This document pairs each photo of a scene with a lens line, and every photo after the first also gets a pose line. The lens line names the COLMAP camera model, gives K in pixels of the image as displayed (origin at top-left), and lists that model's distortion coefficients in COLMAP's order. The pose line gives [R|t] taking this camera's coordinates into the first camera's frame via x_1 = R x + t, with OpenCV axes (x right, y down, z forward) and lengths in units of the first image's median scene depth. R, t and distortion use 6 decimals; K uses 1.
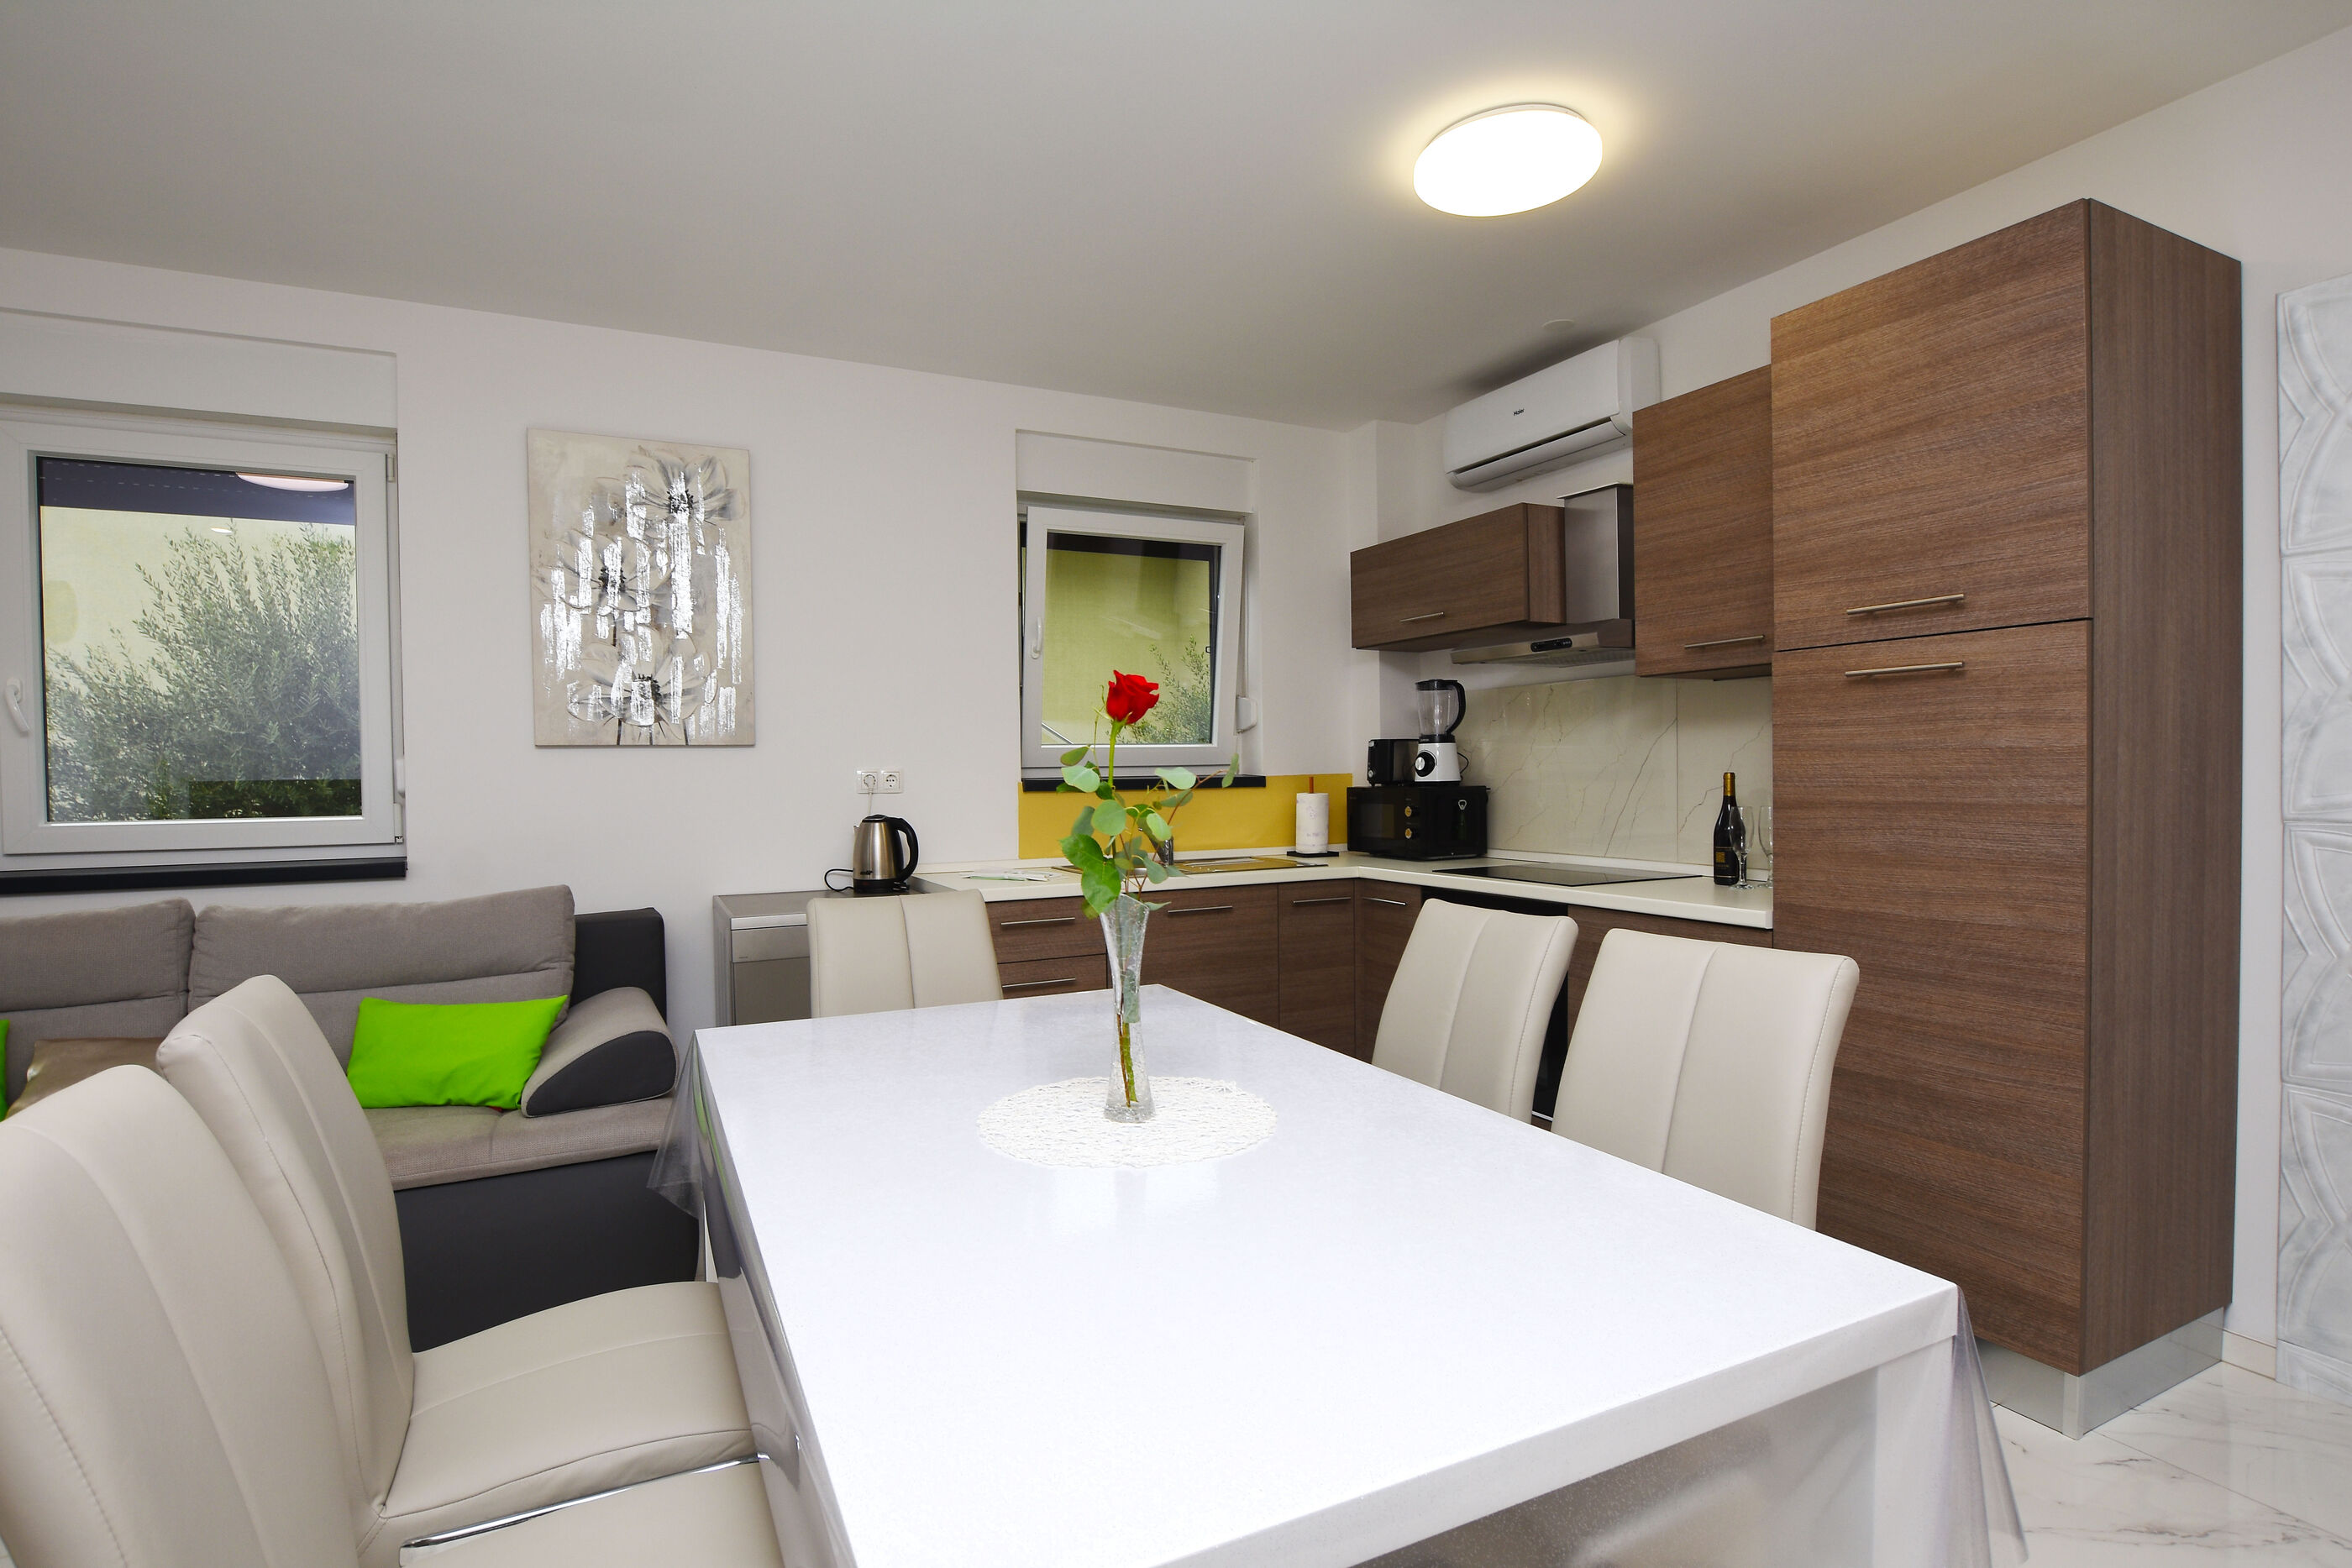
lens RADIAL K [[1153.1, 0, 1170.5], [0, 1153.1, 799.8], [0, 0, 1]] dist [-0.023104, 0.003804]
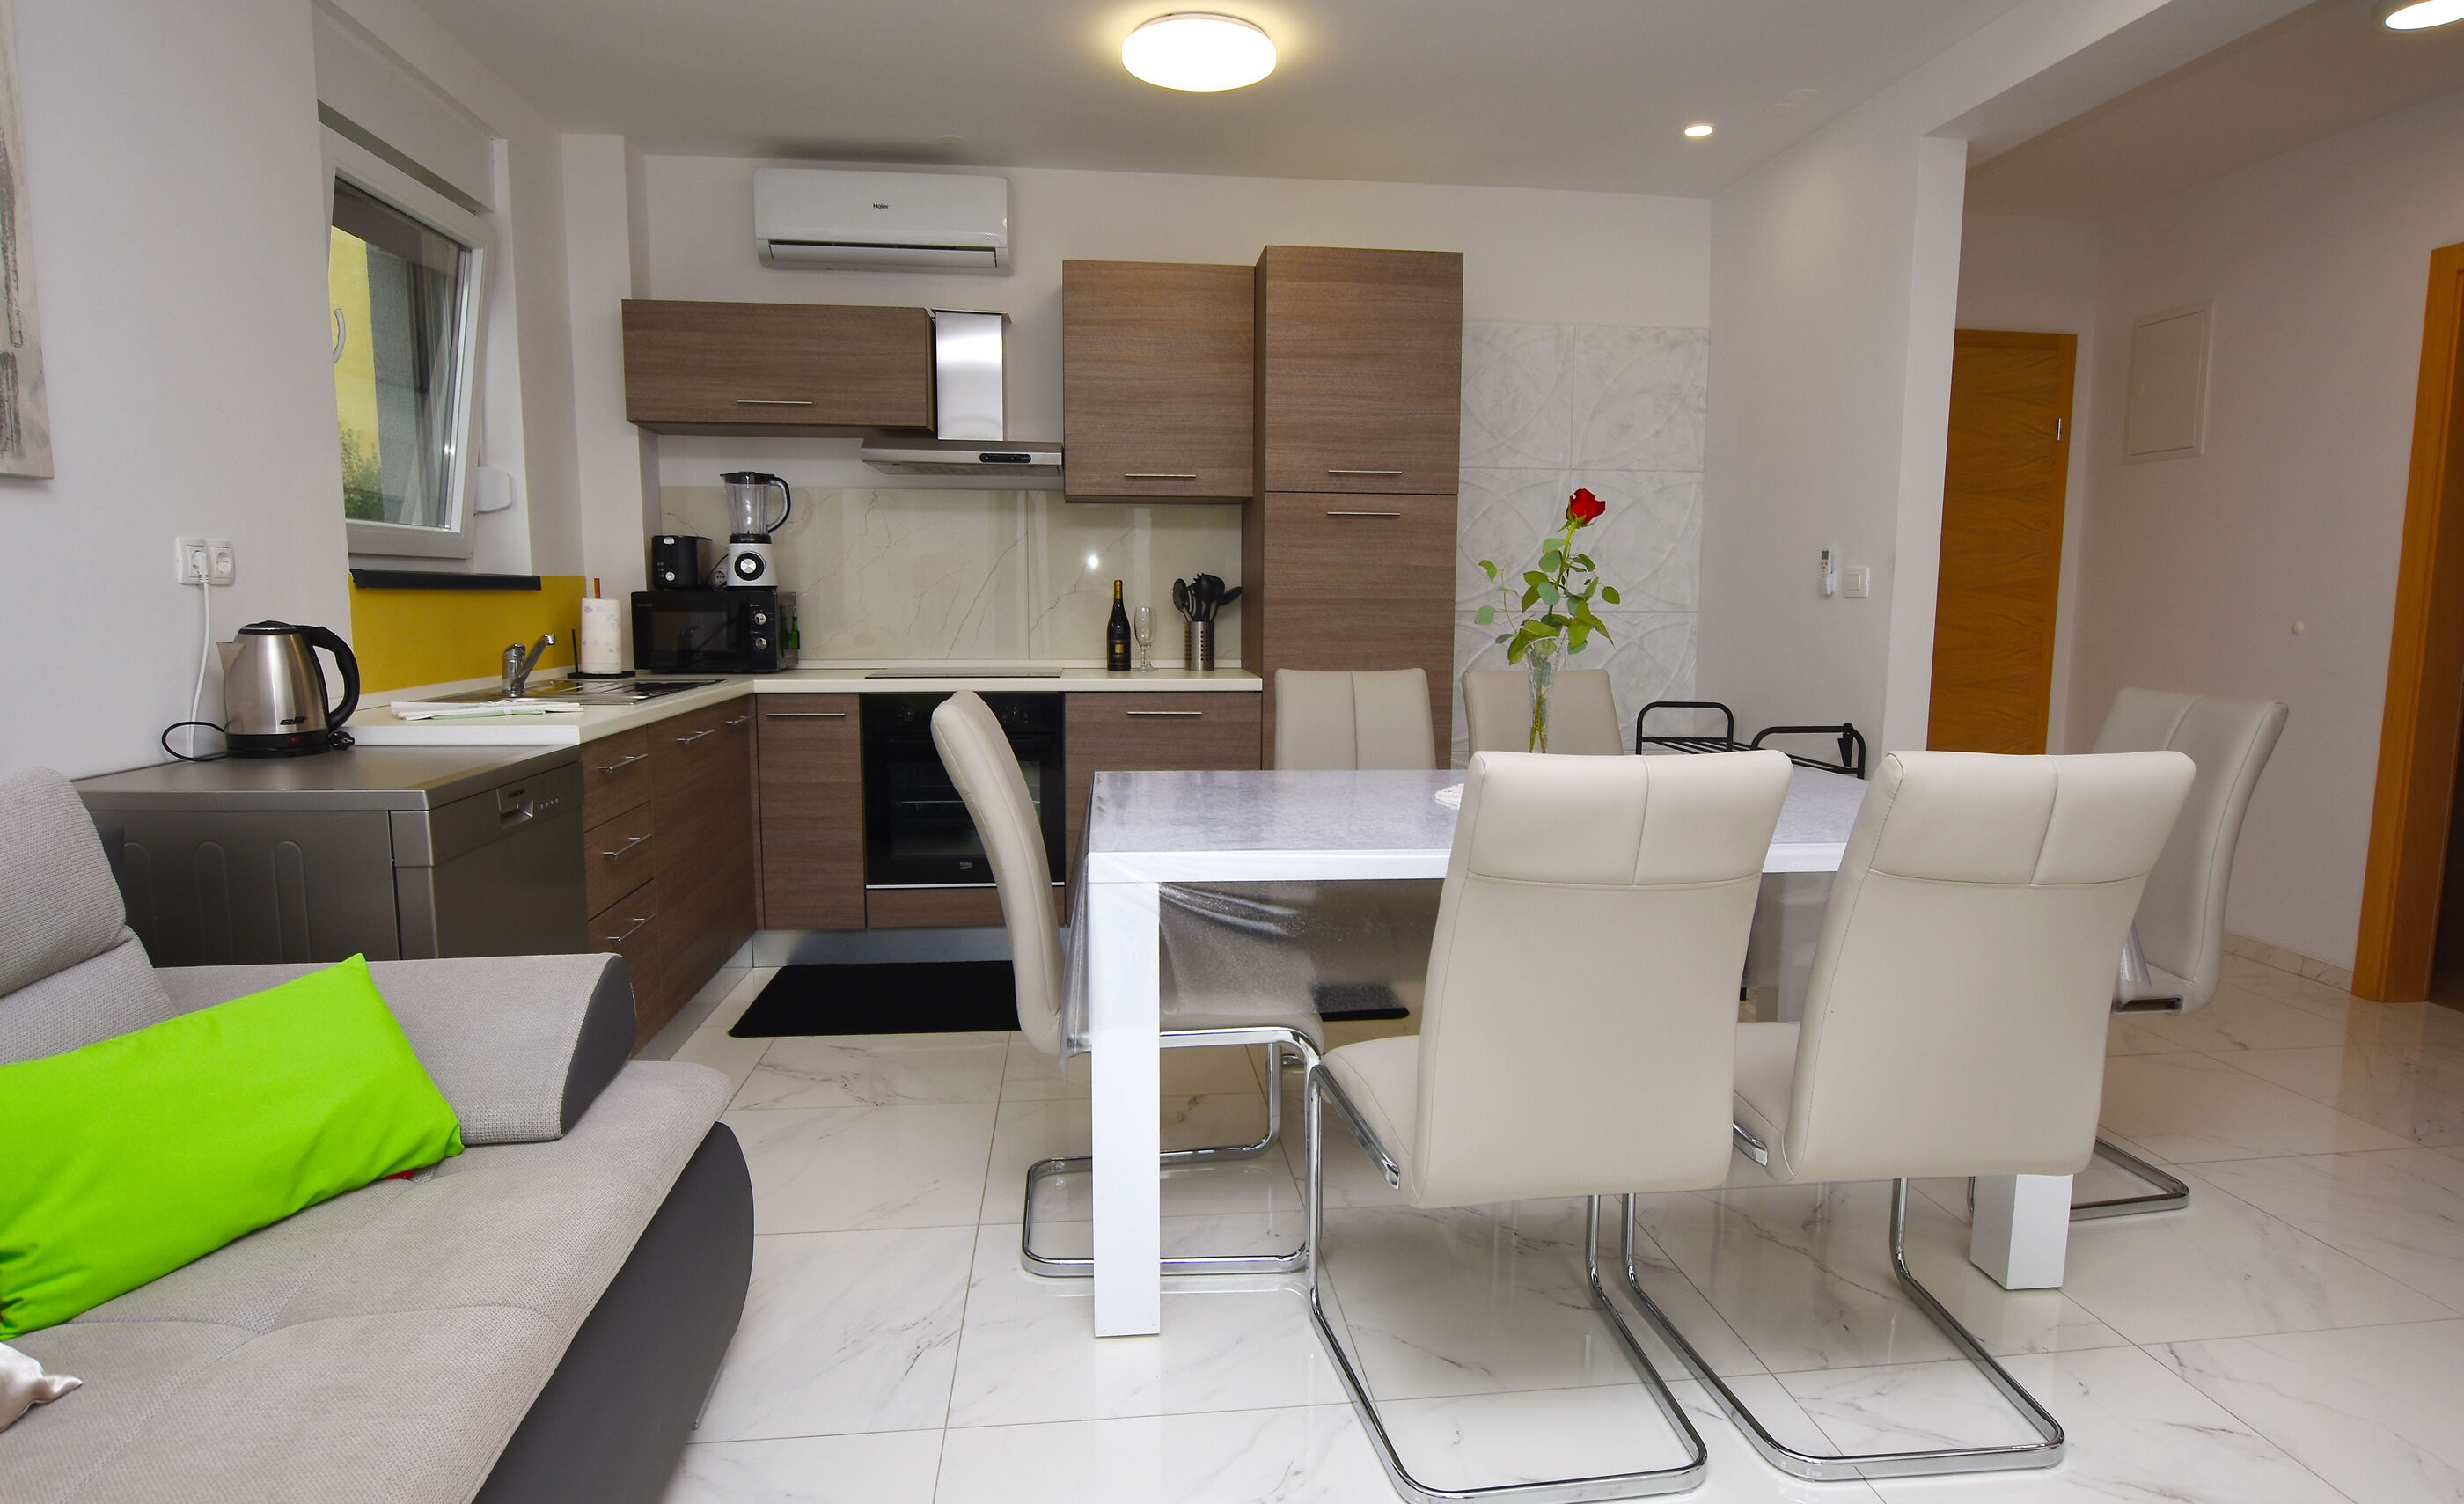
lens RADIAL K [[1323.3, 0, 1235.3], [0, 1323.3, 767.4], [0, 0, 1]] dist [-0.025201, 0.003487]
pose [[0.349243, -0.104856, 0.931147, -0.879957], [0.012122, 0.994142, 0.107403, 0.027097], [-0.936954, -0.026222, 0.348468, 0.401060]]
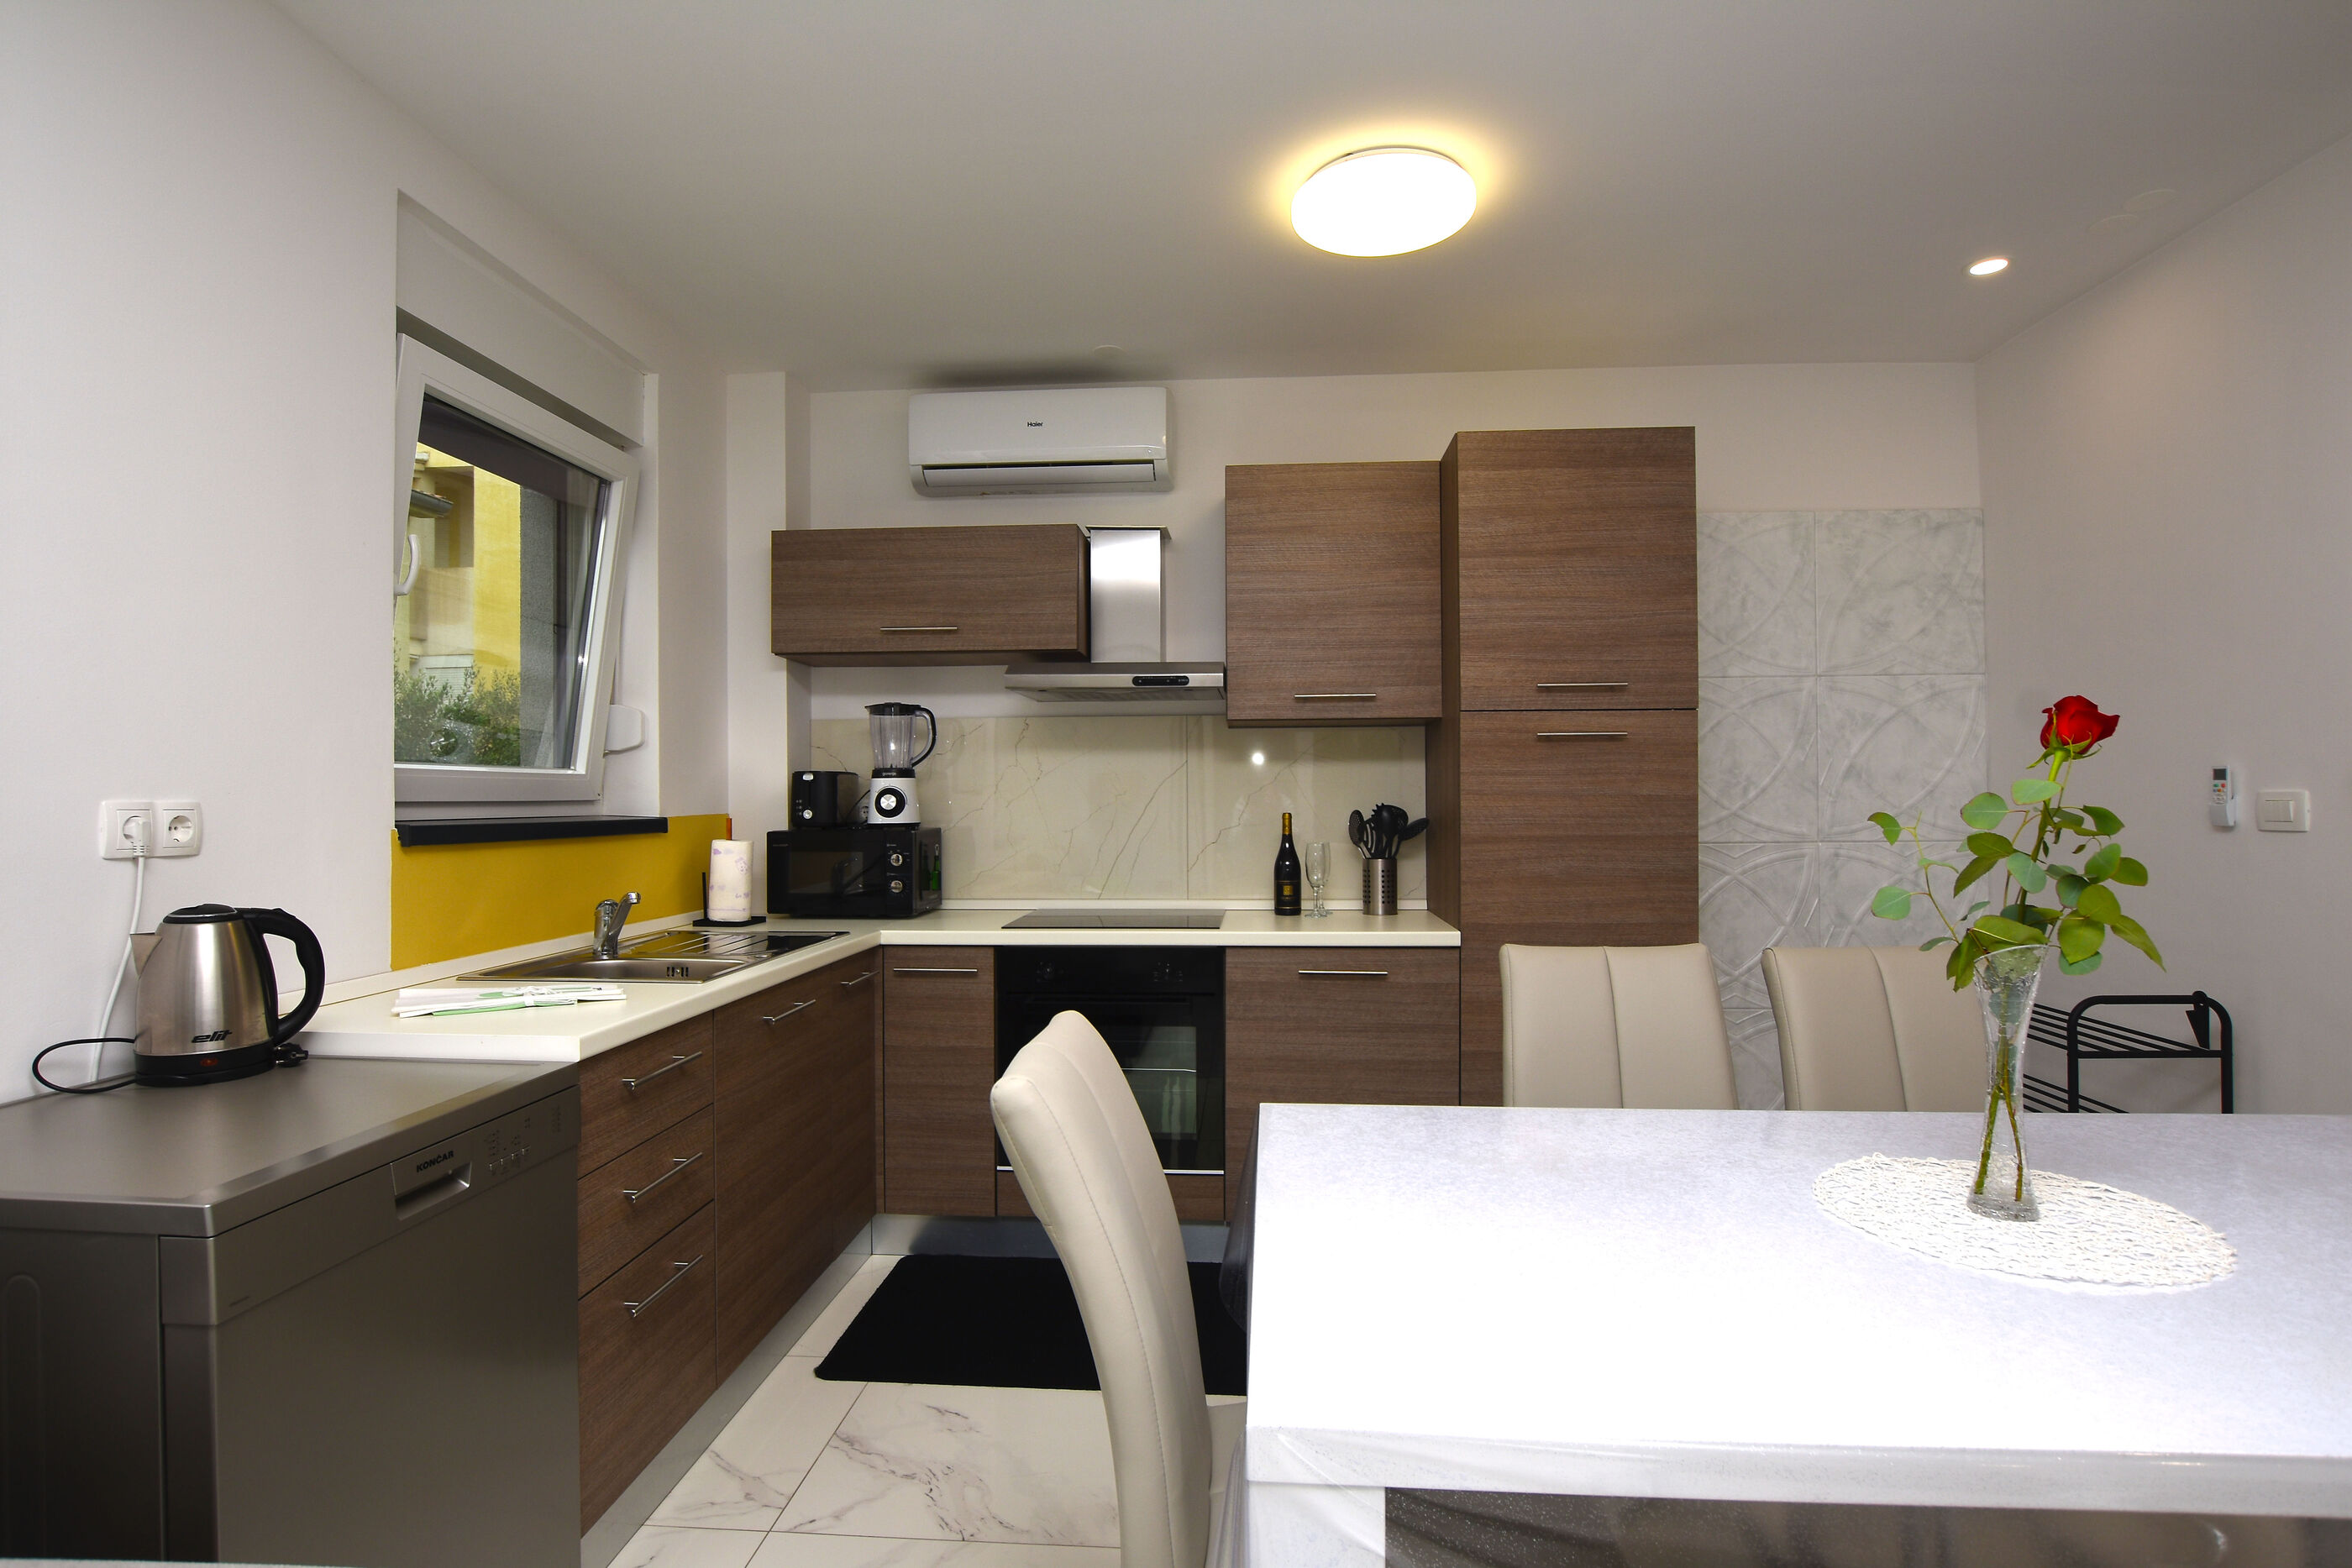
lens RADIAL K [[1153.1, 0, 1172.7], [0, 1153.1, 792.3], [0, 0, 1]] dist [-0.023104, 0.003804]
pose [[0.512846, 0.016689, 0.858319, -0.556881], [0.019388, 0.999331, -0.031015, -0.012091], [-0.858262, 0.032547, 0.512179, 0.559888]]
